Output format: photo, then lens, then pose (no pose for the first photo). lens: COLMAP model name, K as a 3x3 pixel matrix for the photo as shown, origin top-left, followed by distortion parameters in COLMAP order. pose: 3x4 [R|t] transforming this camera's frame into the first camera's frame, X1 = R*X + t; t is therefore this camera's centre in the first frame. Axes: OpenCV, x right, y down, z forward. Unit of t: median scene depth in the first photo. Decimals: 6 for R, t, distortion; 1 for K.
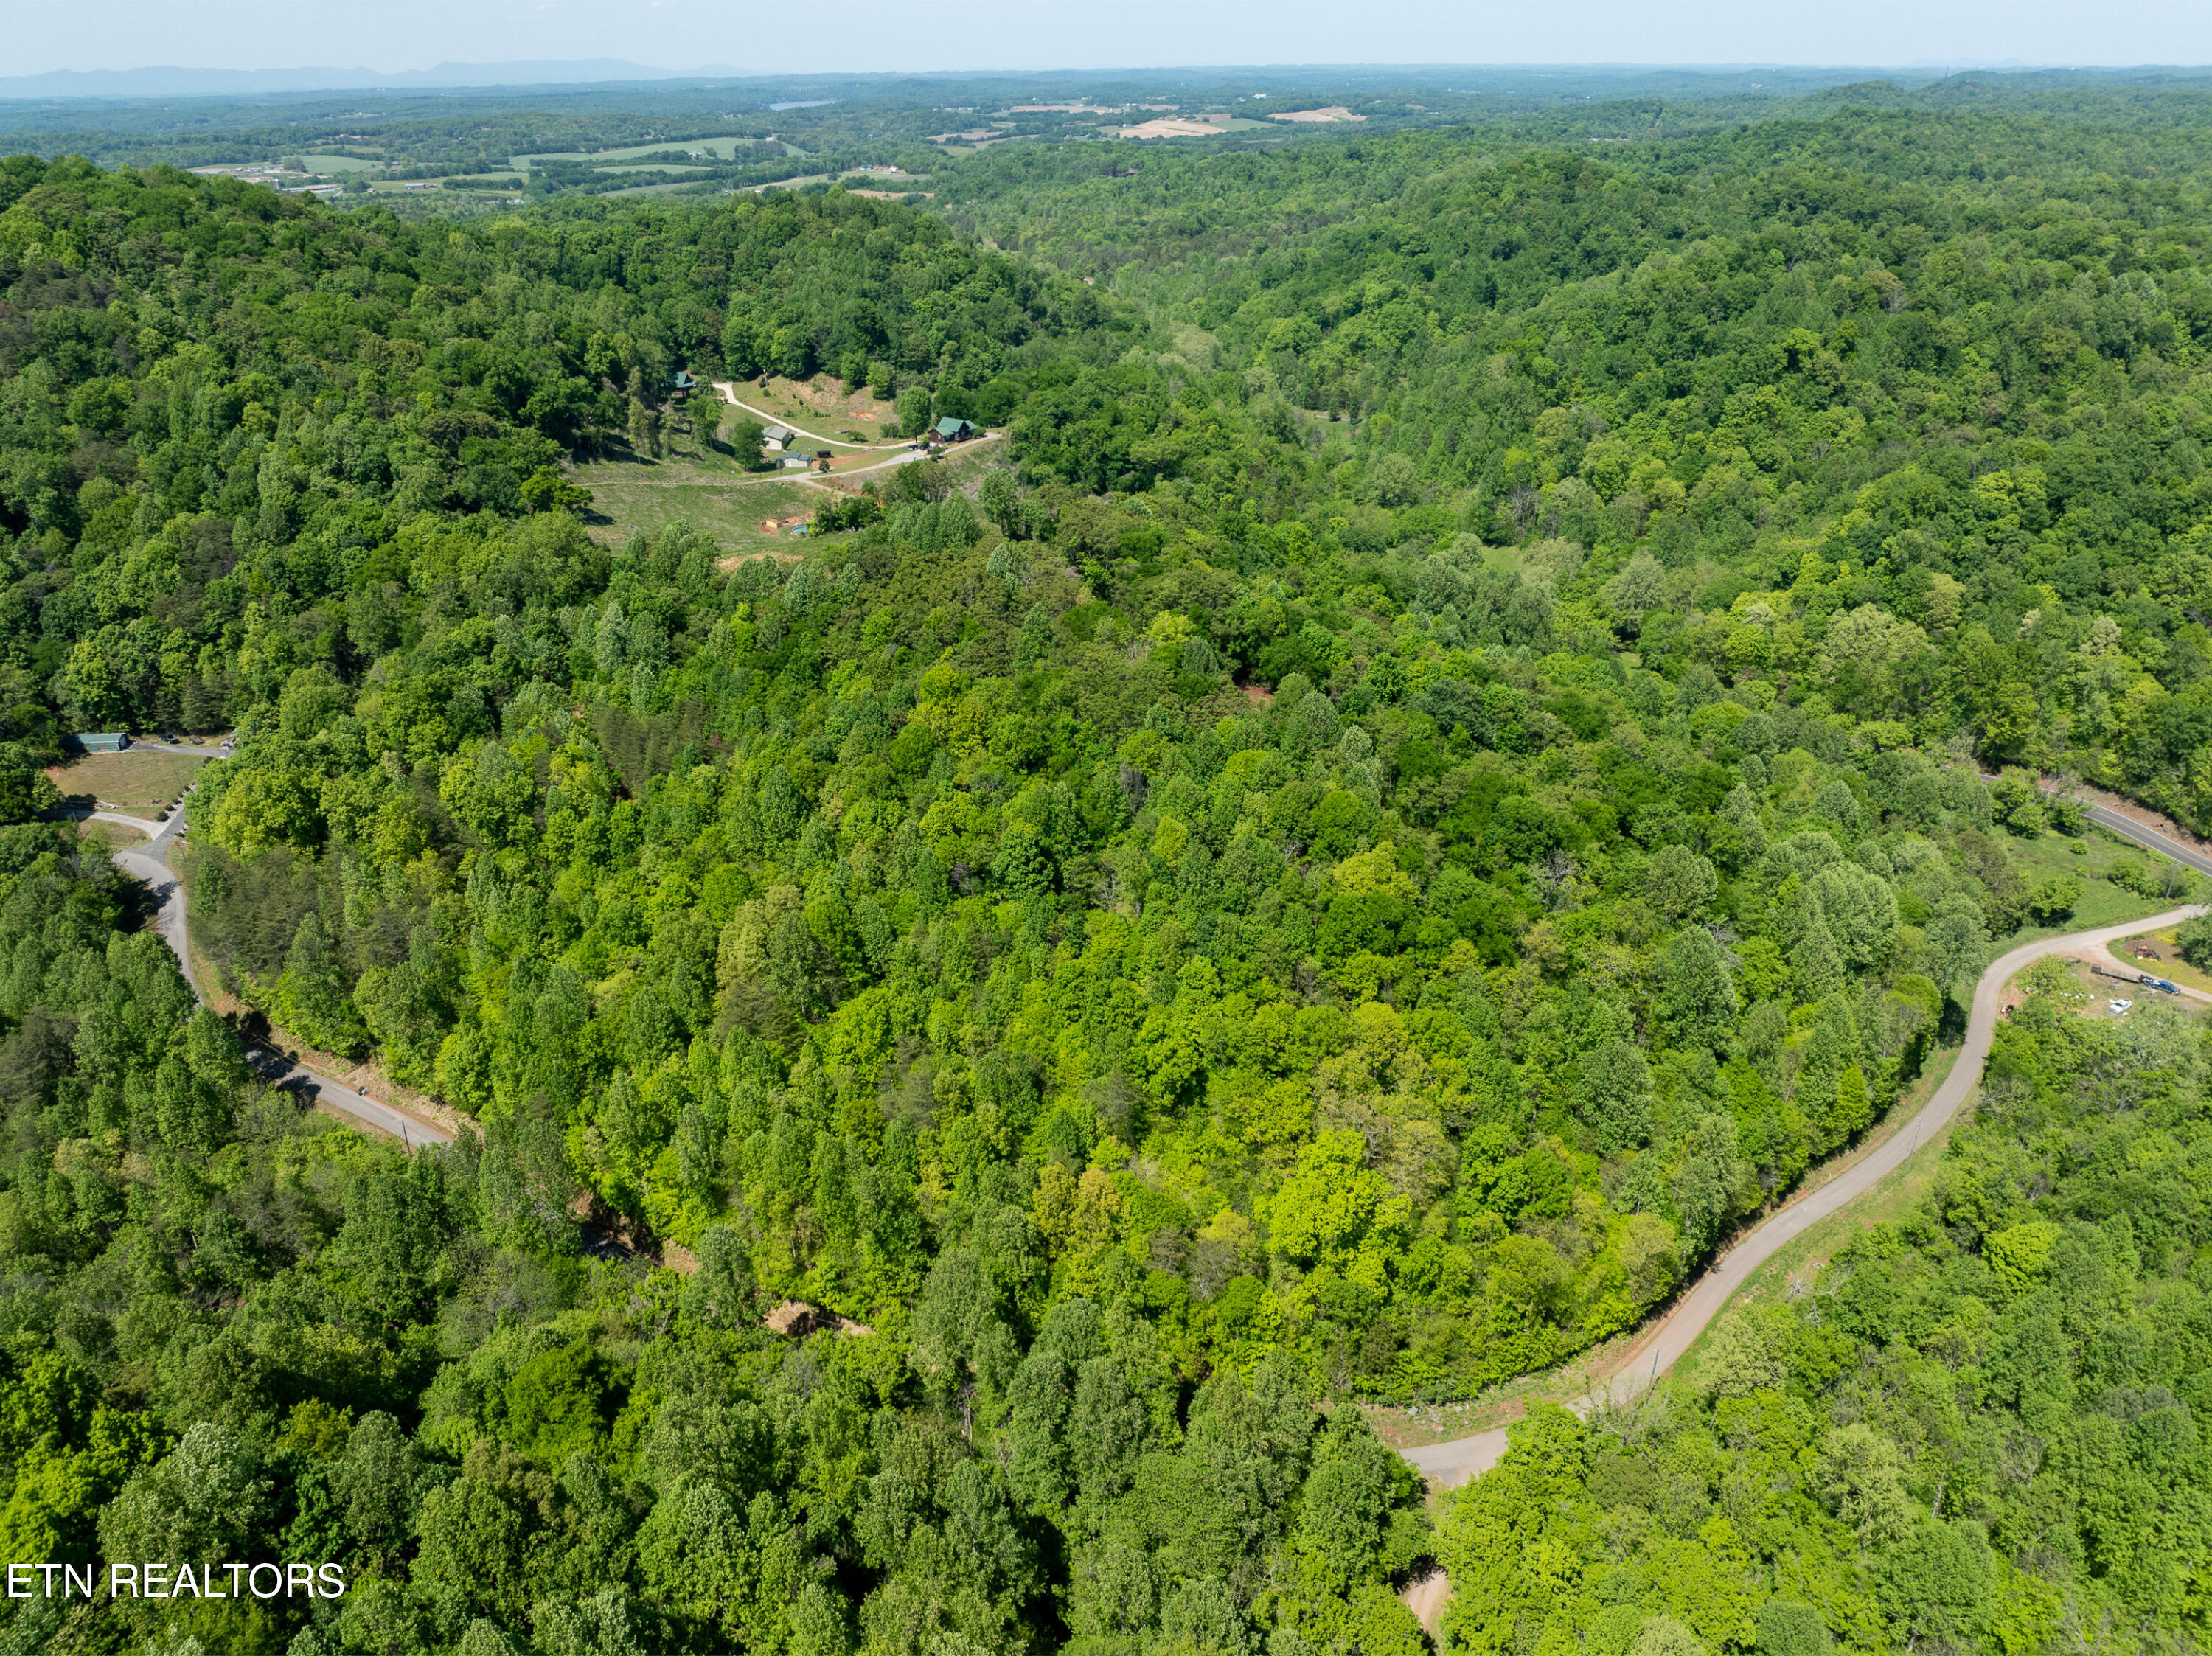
lens RADIAL K [[1549.8, 0, 1109.3], [0, 1549.8, 828.6], [0, 0, 1]] dist [-0.041986, 0.008143]
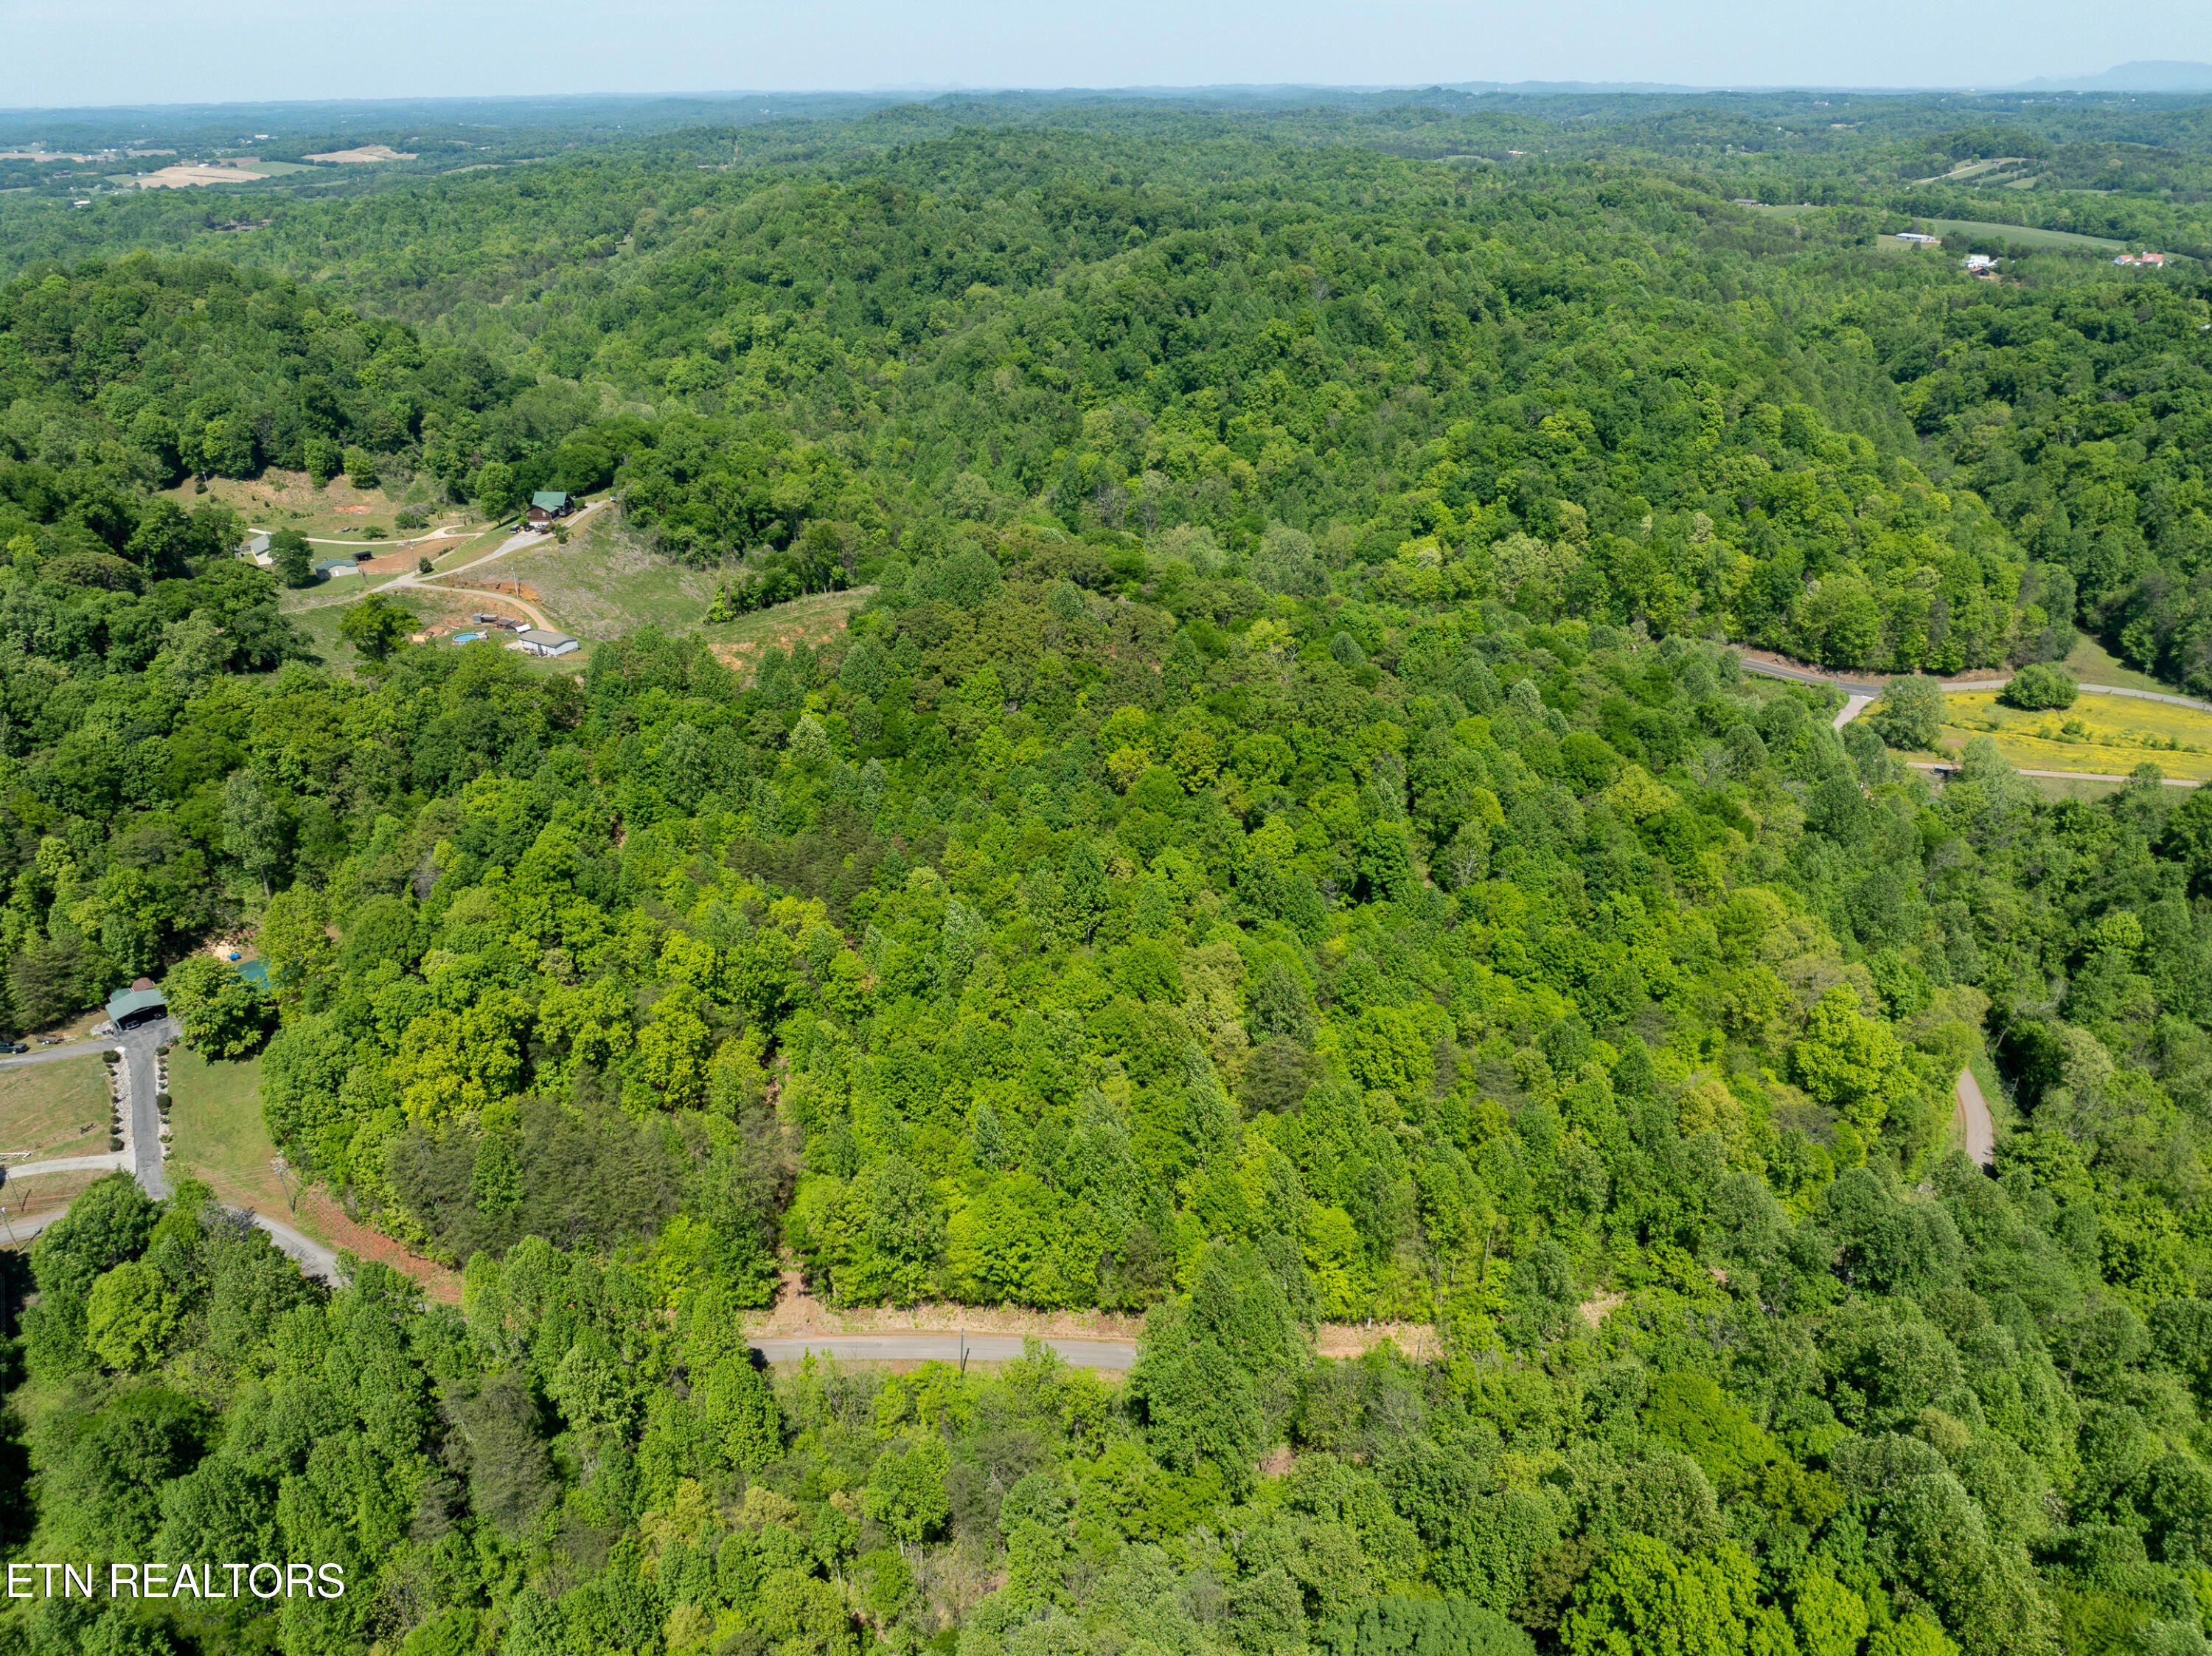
lens RADIAL K [[1549.8, 0, 1110.4], [0, 1549.8, 822.9], [0, 0, 1]] dist [-0.041986, 0.008143]
pose [[0.837965, -0.232448, 0.493743, -0.302253], [0.241987, 0.969208, 0.045597, -0.040376], [-0.489139, 0.081270, 0.868412, 0.079137]]
